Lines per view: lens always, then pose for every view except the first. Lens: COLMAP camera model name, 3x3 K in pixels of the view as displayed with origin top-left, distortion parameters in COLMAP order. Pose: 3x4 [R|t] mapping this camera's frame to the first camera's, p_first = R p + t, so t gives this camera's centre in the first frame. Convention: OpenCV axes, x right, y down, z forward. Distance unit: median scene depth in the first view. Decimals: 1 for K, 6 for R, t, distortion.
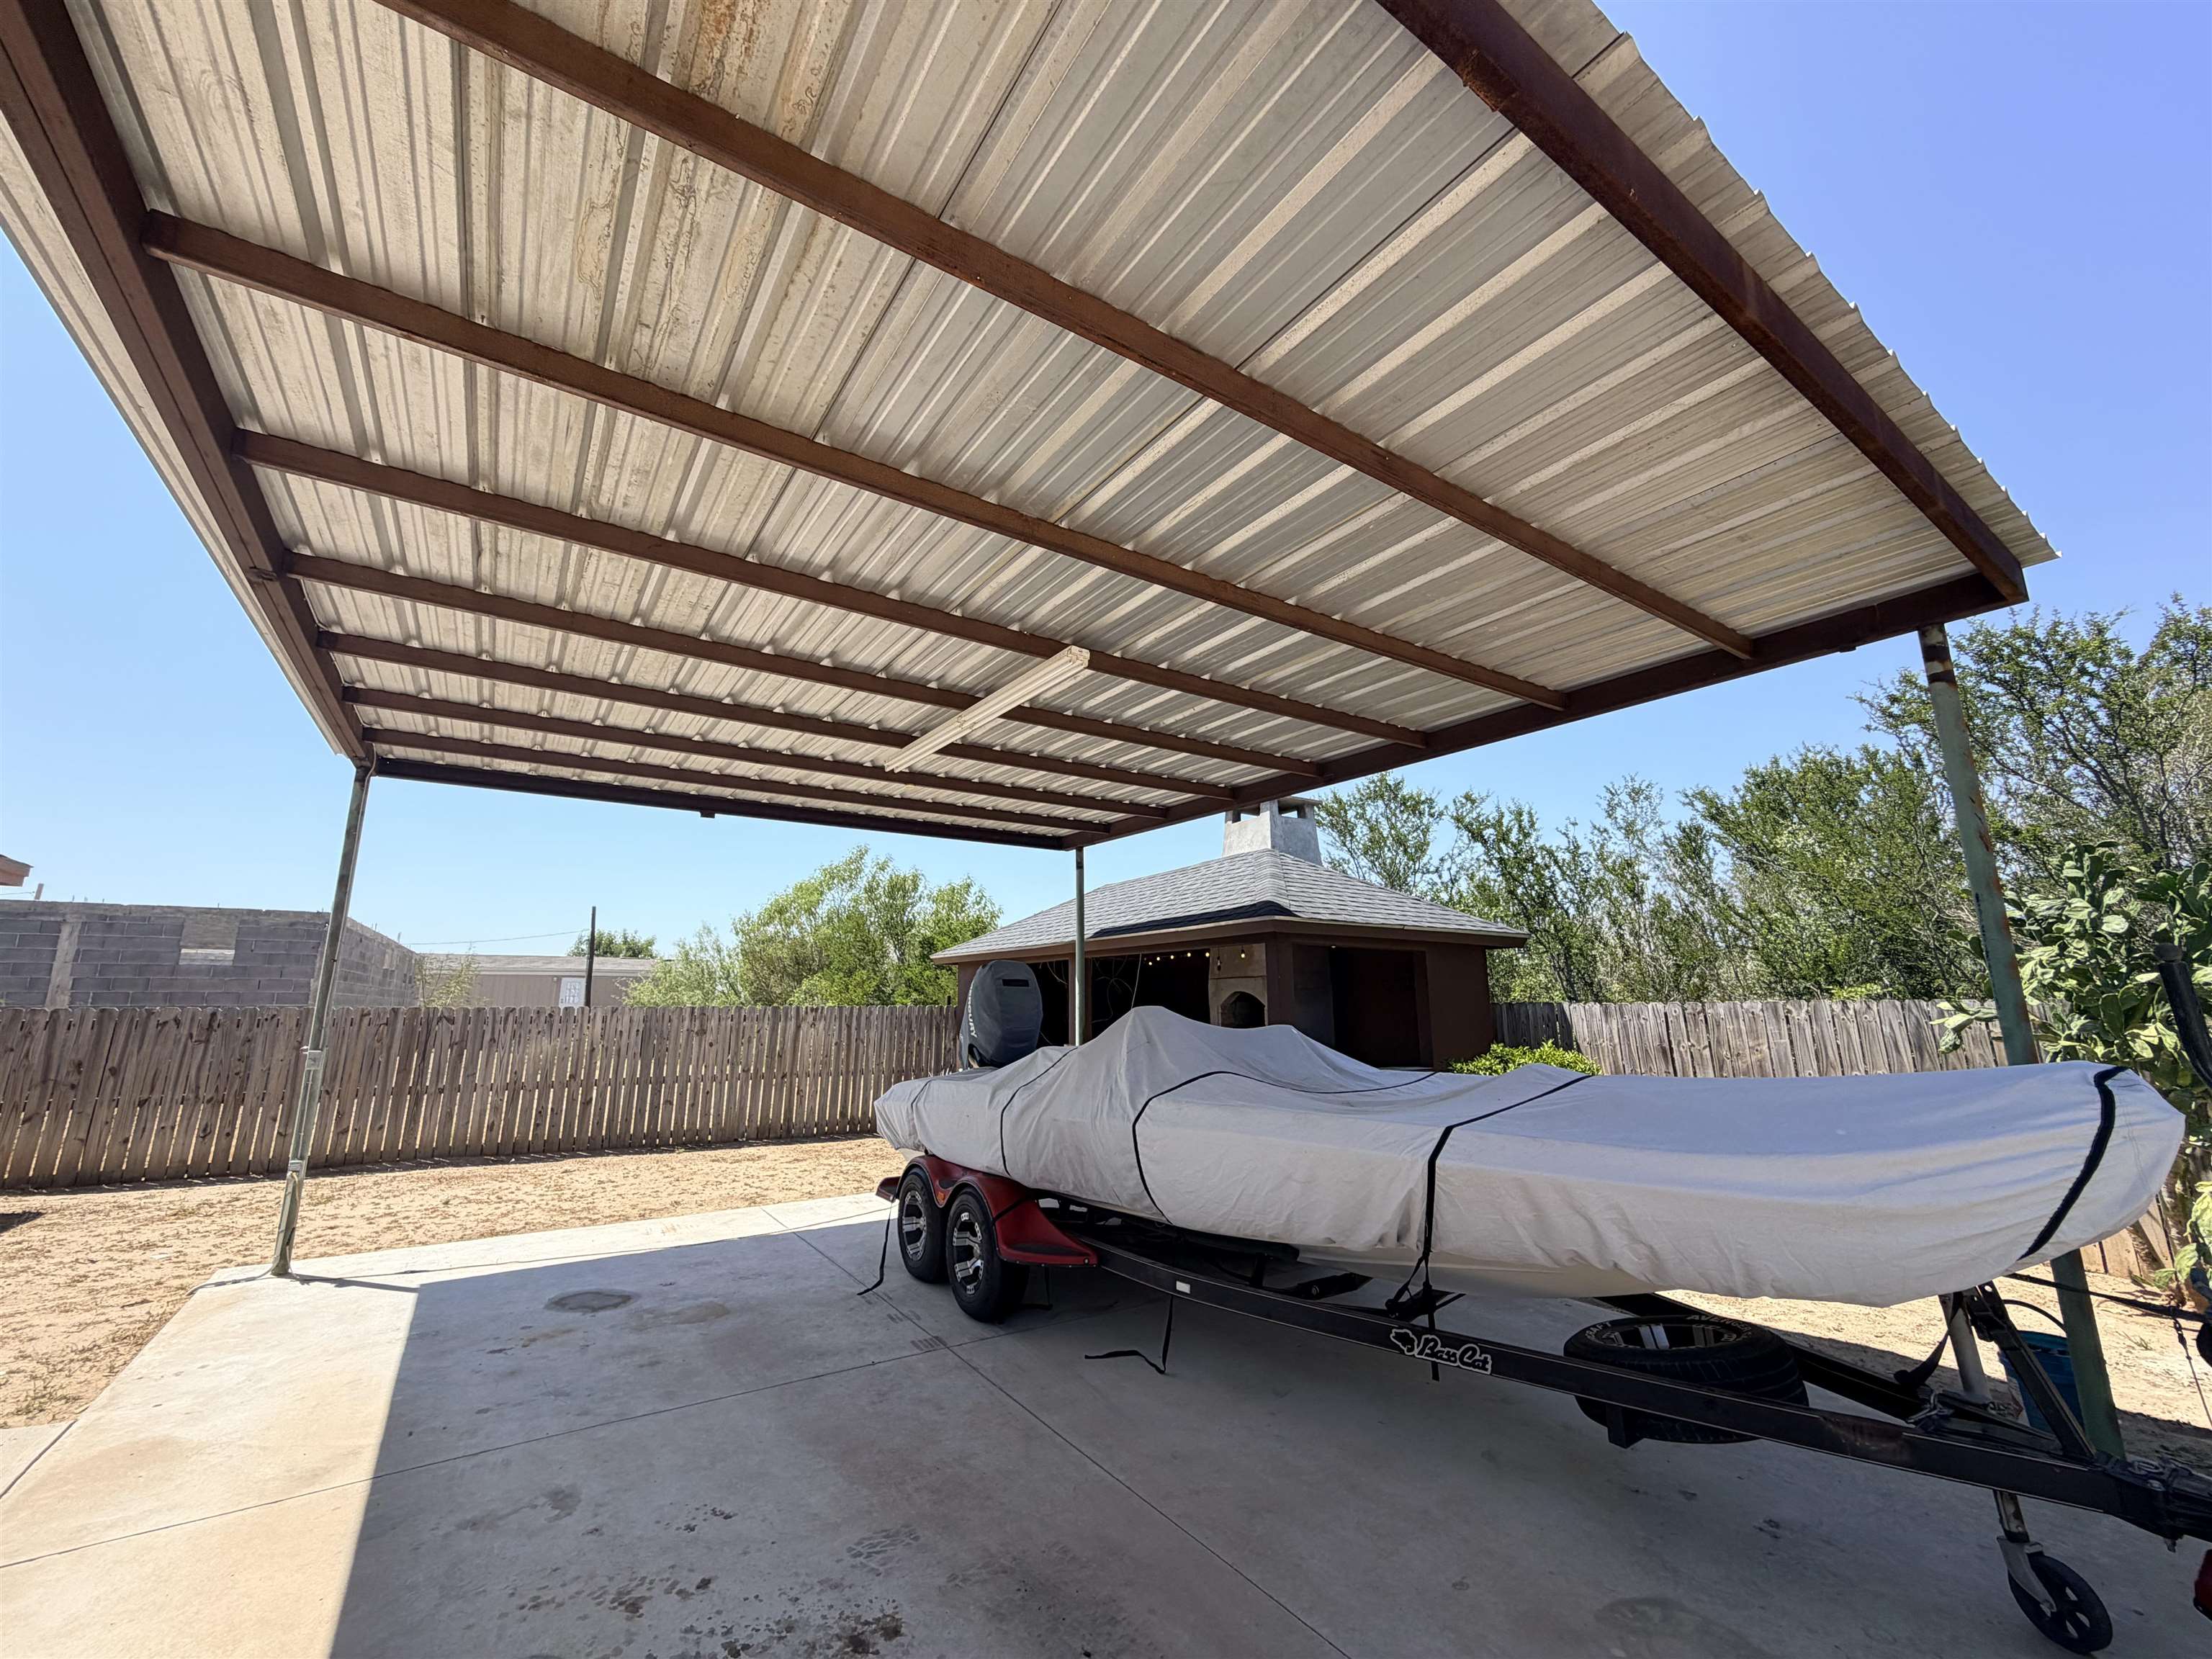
lens RADIAL K [[880.9, 0, 1102.7], [0, 880.9, 829.8], [0, 0, 1]] dist [-0.000726, 0.000582]
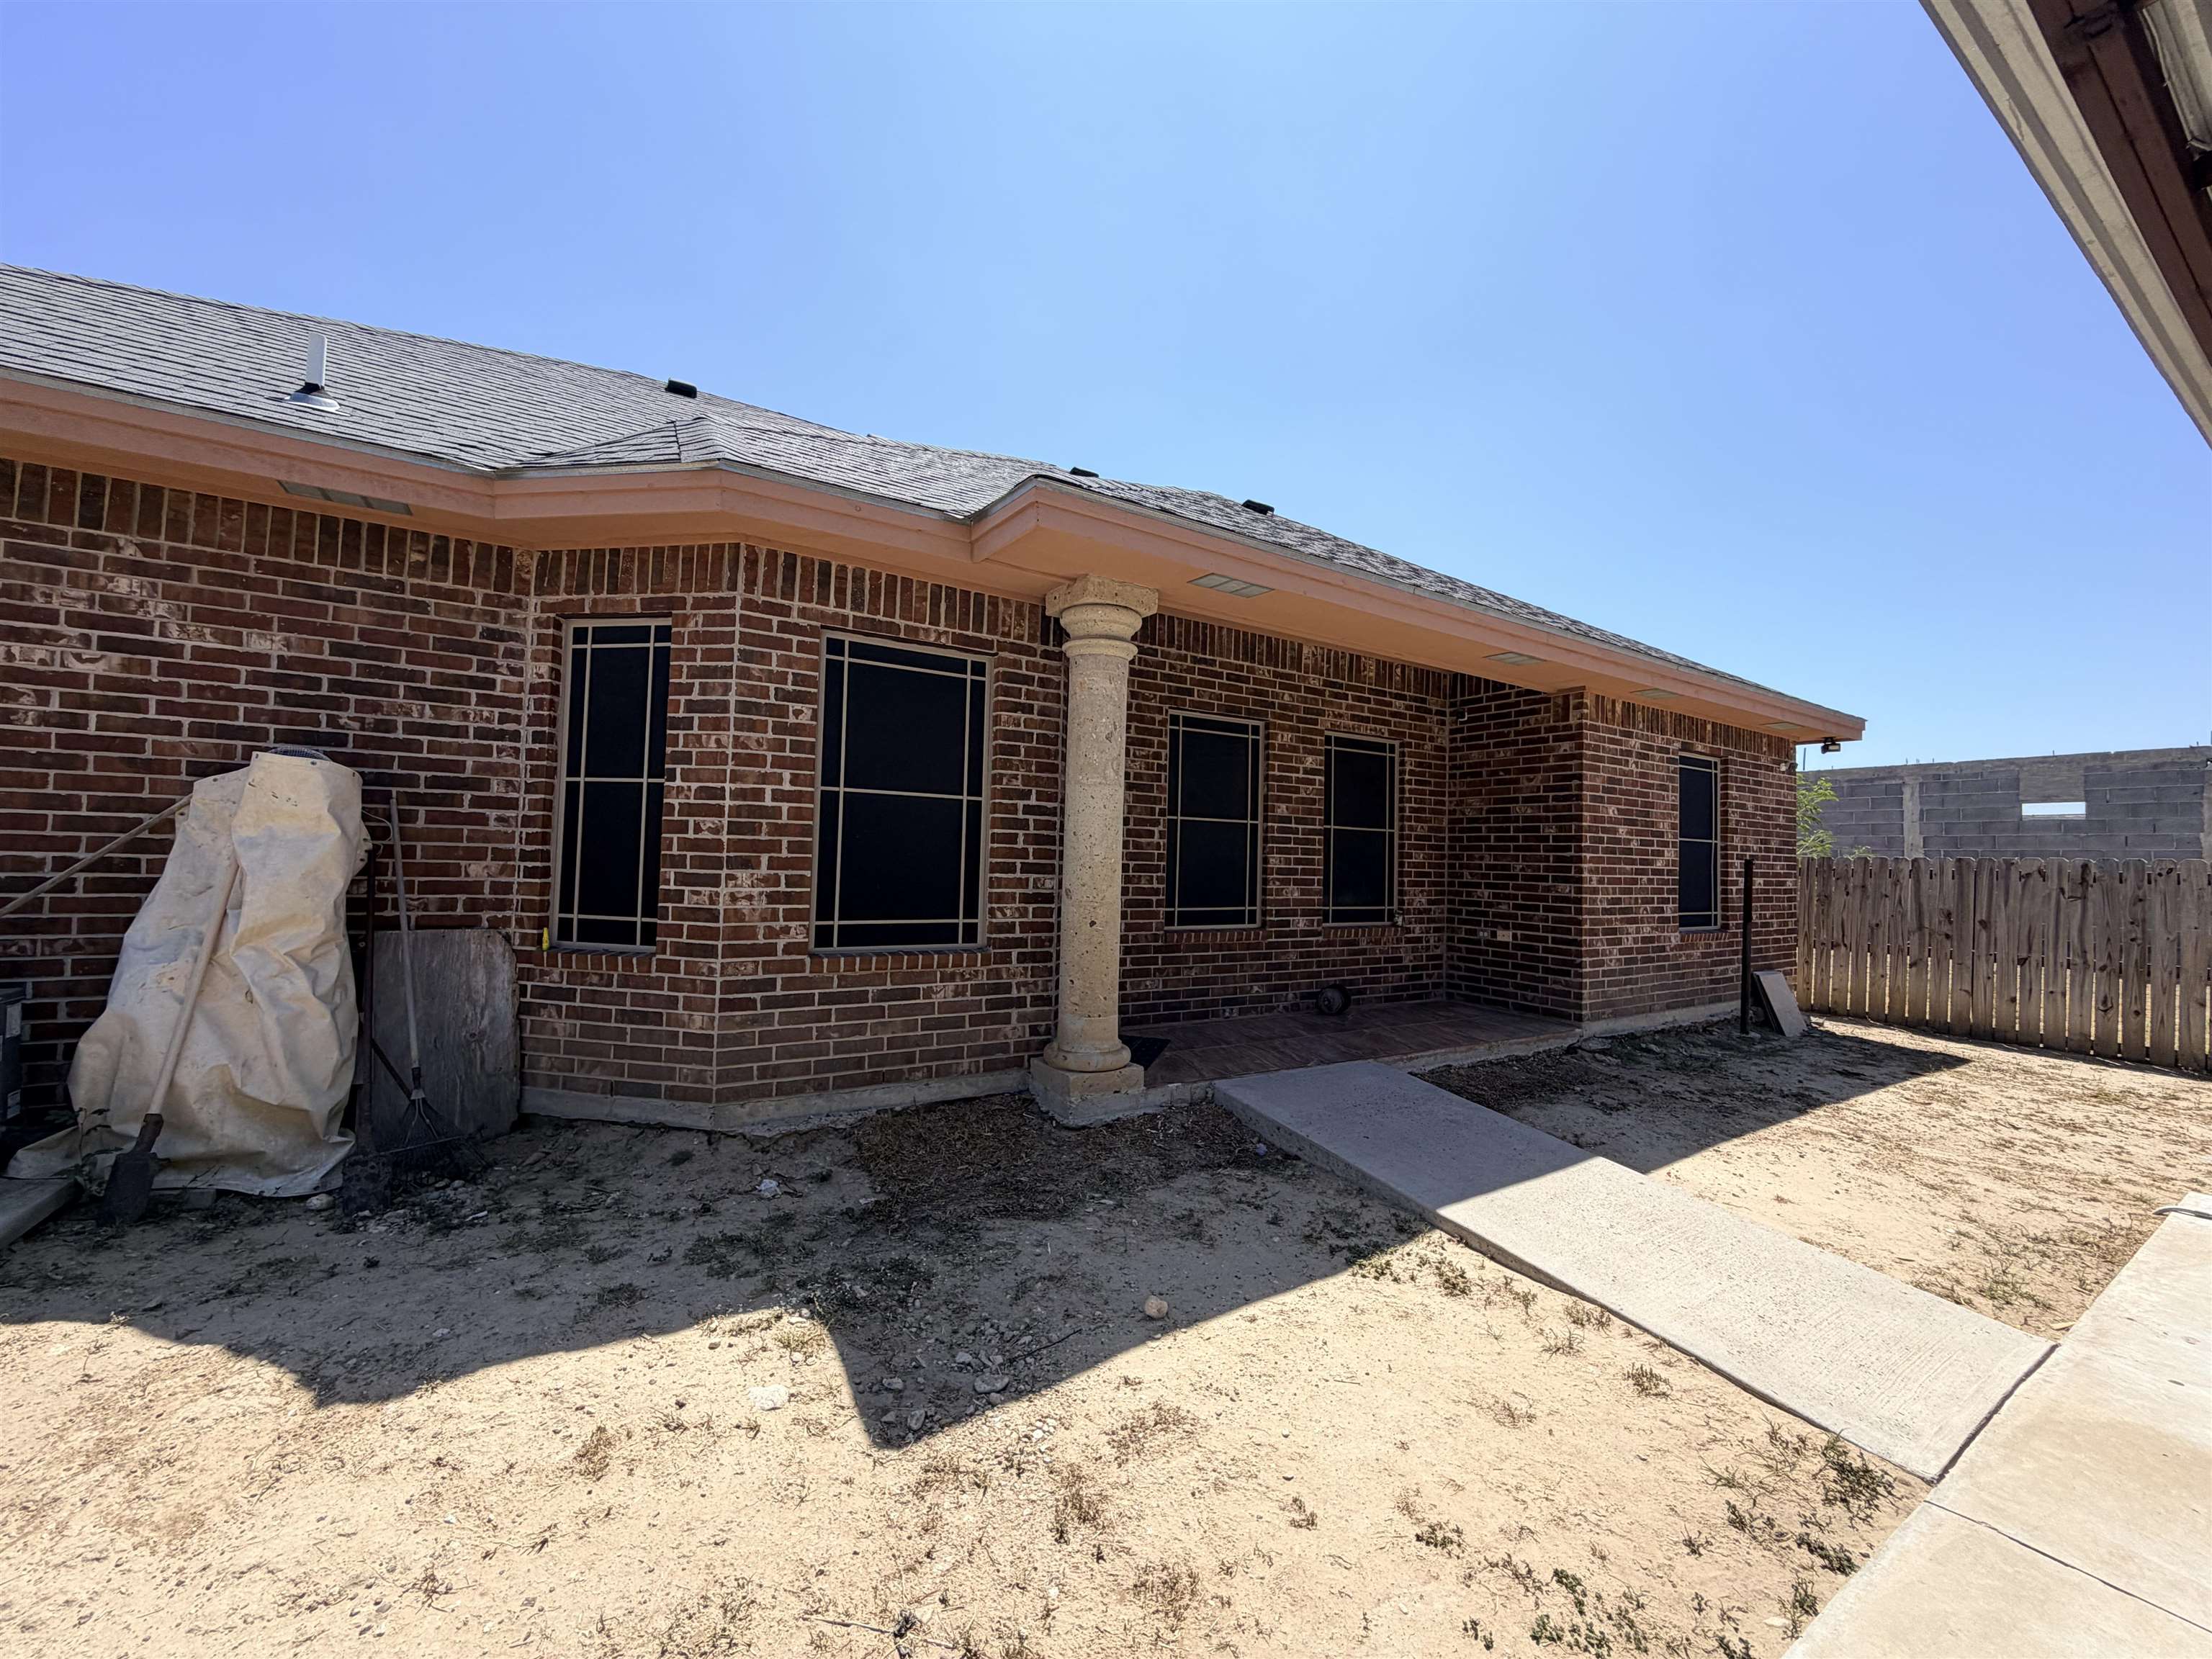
lens RADIAL K [[880.9, 0, 1096.1], [0, 880.9, 829.9], [0, 0, 1]] dist [-0.000726, 0.000582]
pose [[-0.037282, -0.032734, -0.998769, -0.144528], [0.171981, 0.984341, -0.038680, 0.047793], [0.984394, -0.173212, -0.031069, 0.113584]]
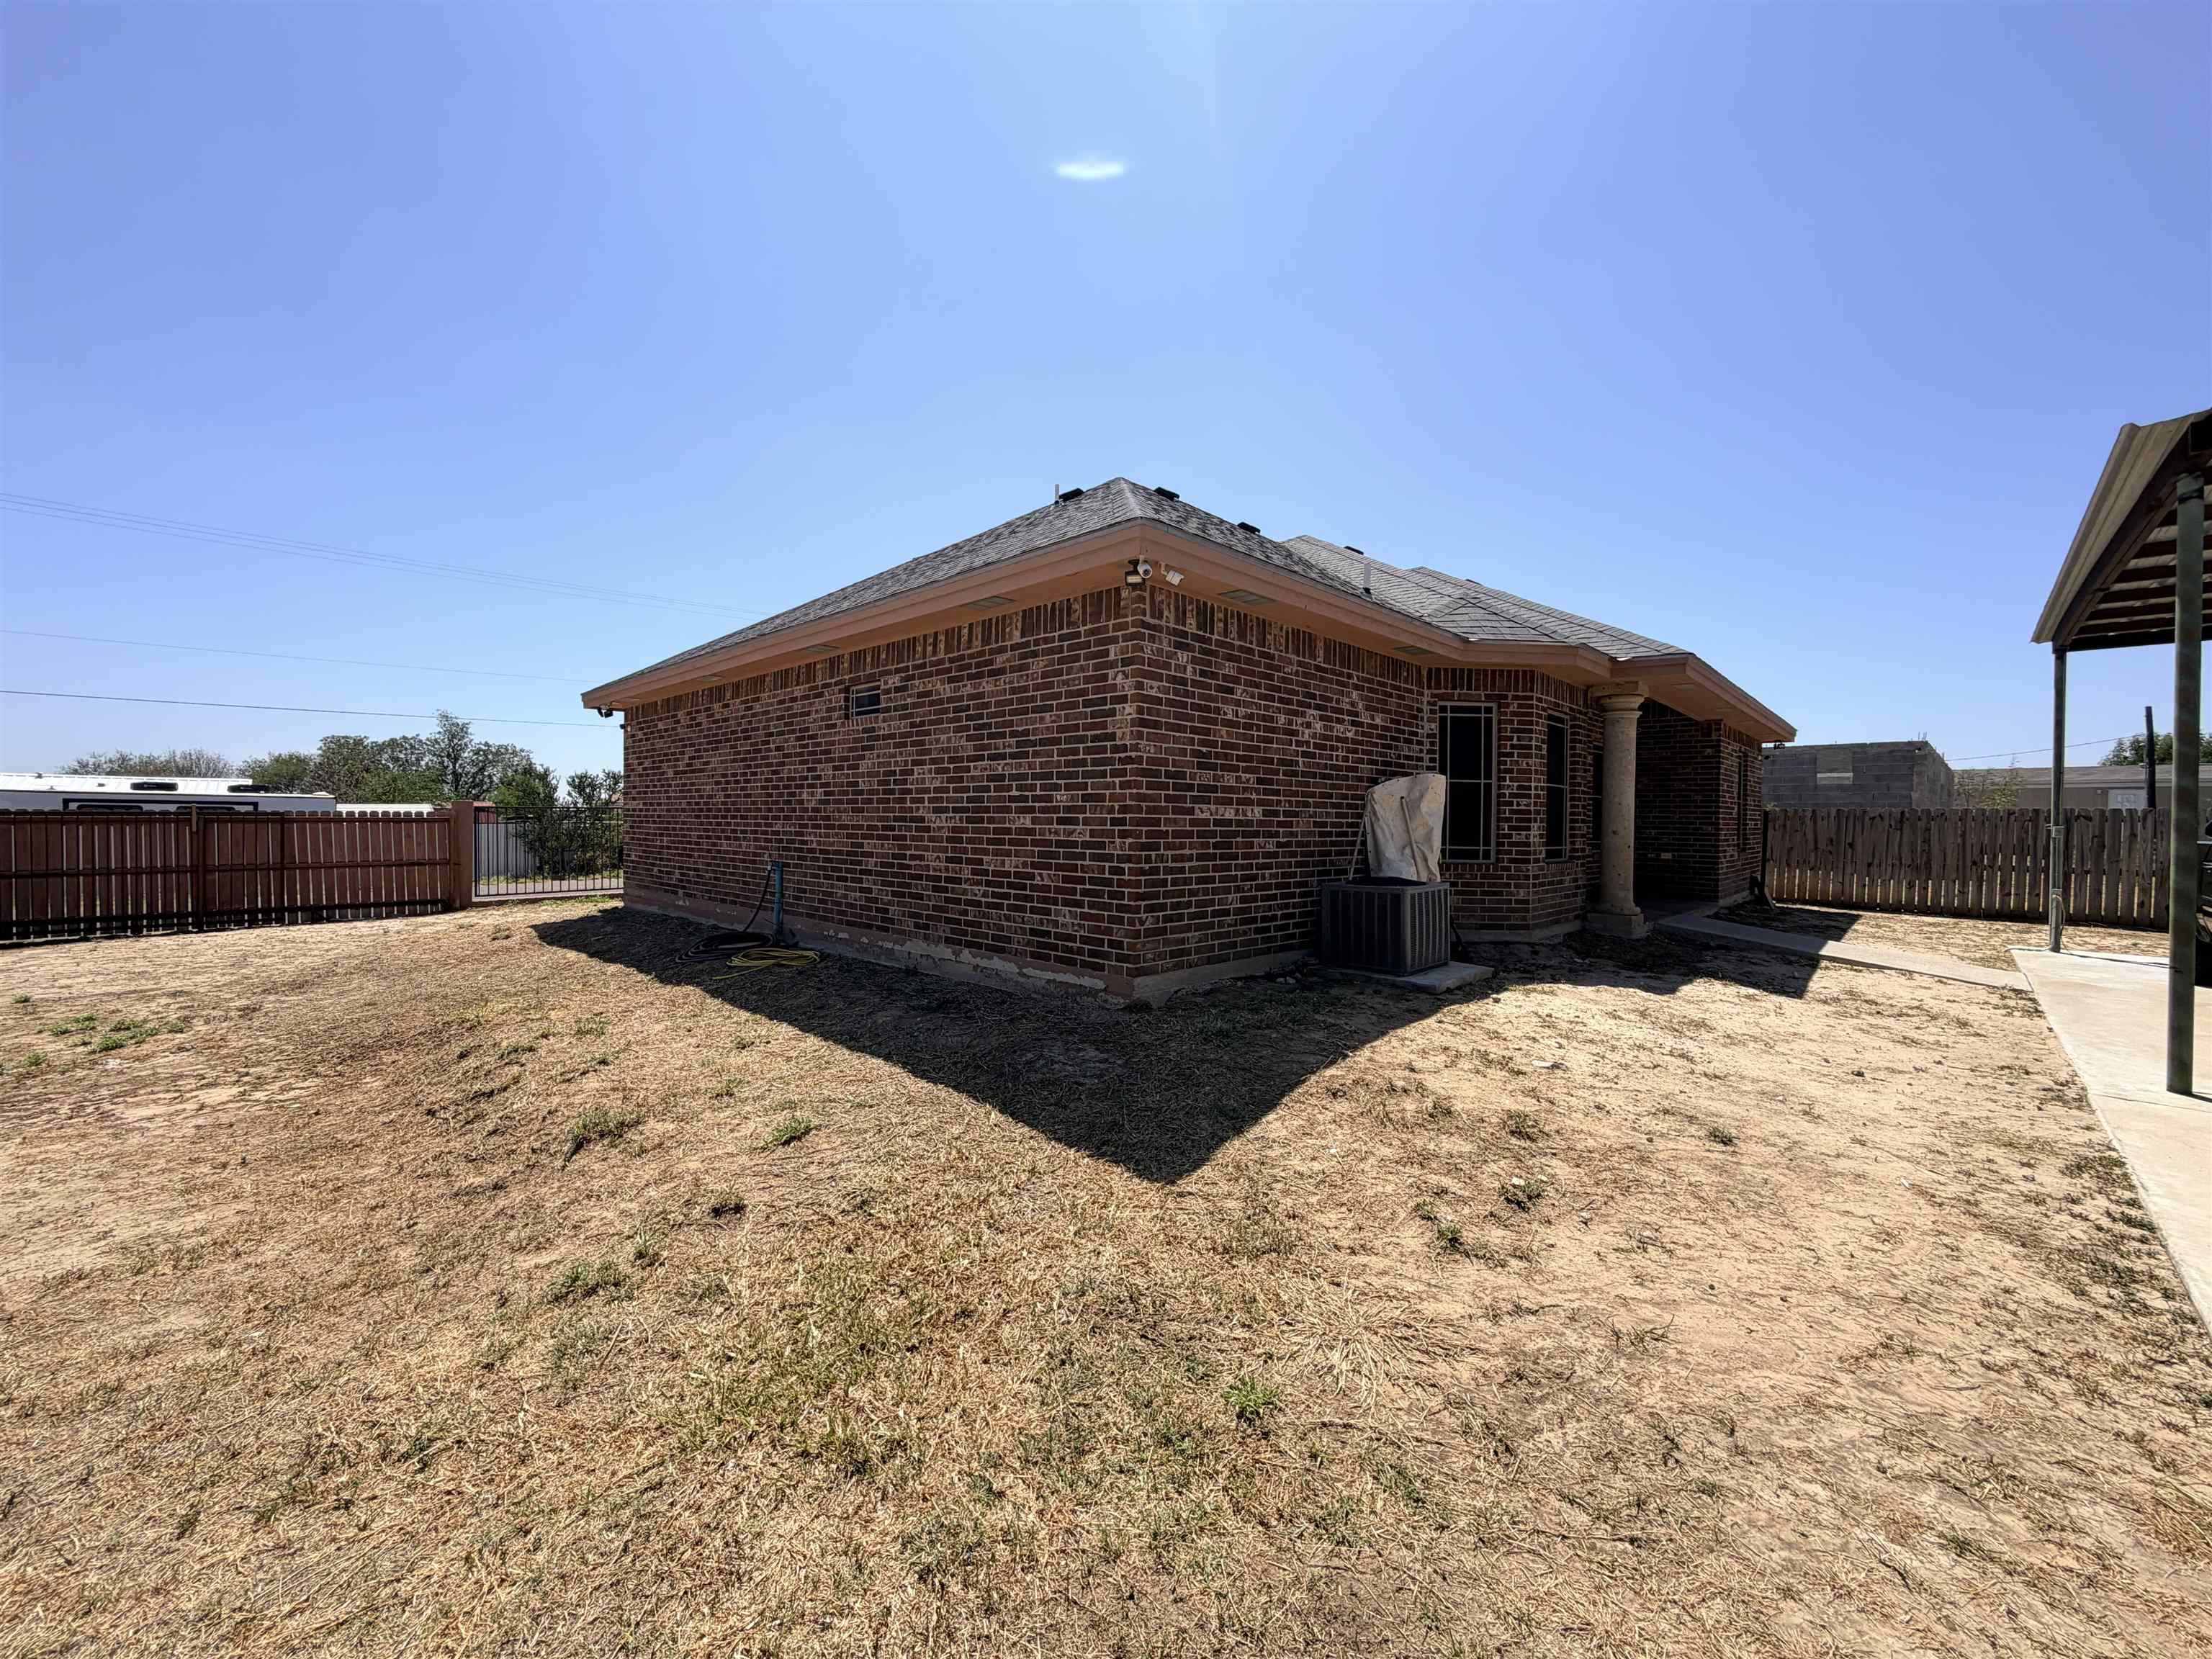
lens RADIAL K [[880.9, 0, 1107.6], [0, 880.9, 829.3], [0, 0, 1]] dist [-0.000726, 0.000582]
pose [[0.198004, 0.013398, -0.980110, 0.239118], [0.183103, 0.981800, 0.050412, -0.097851], [0.962947, -0.189443, 0.191947, -0.662395]]
